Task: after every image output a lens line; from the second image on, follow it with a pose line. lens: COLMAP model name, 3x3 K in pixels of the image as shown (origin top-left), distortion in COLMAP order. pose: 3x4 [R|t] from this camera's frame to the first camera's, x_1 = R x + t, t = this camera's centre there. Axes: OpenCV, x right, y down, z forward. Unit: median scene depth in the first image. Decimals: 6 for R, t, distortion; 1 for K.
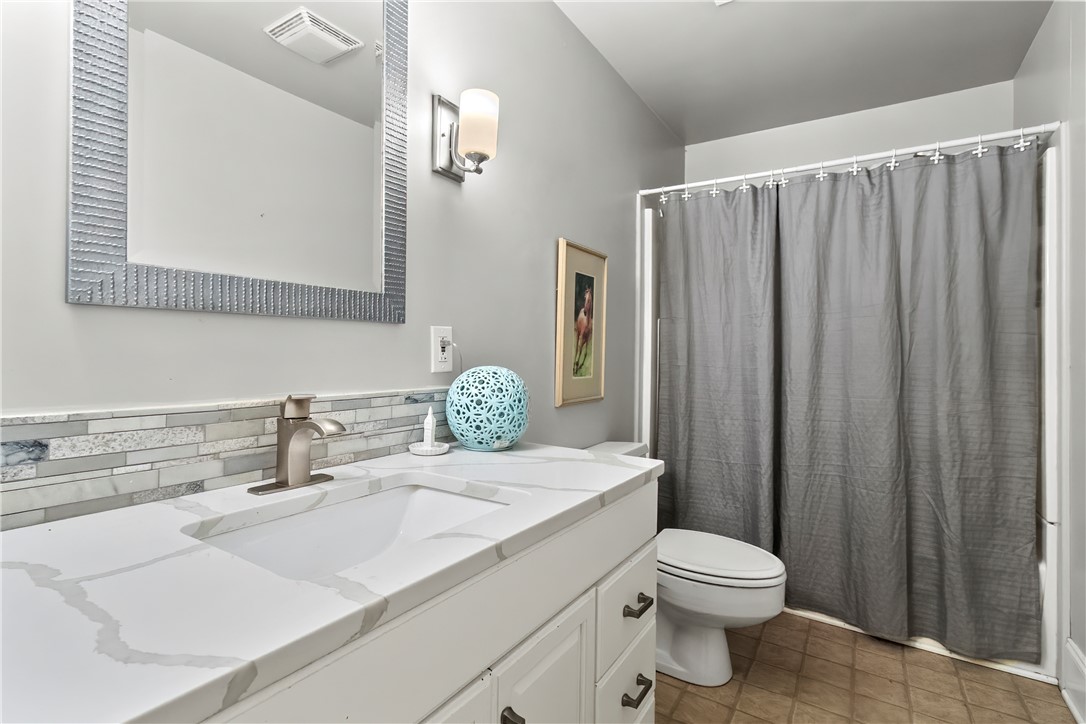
lens RADIAL K [[519.1, 0, 541.9], [0, 519.1, 359.0], [0, 0, 1]] dist [0.003046, 0.001992]
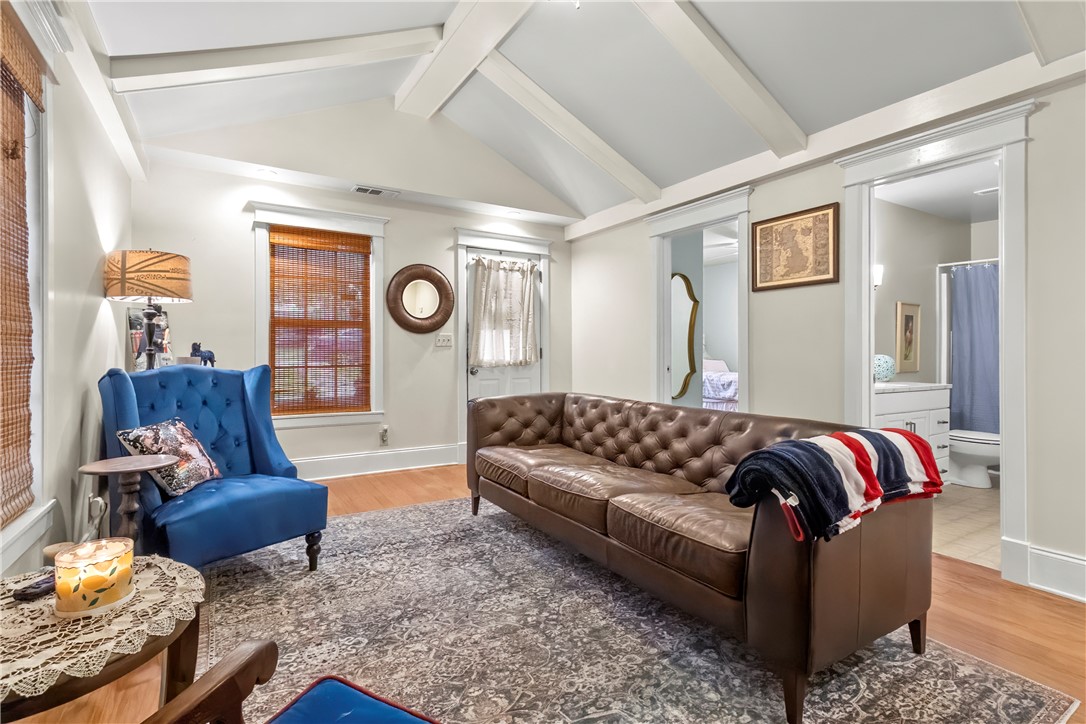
lens RADIAL K [[519.1, 0, 543.7], [0, 519.1, 356.5], [0, 0, 1]] dist [0.003046, 0.001992]
pose [[0.900718, -0.006902, -0.434349, -0.303167], [0.006362, 0.999976, -0.002698, 0.009584], [0.434358, -0.000333, 0.900740, -1.415087]]
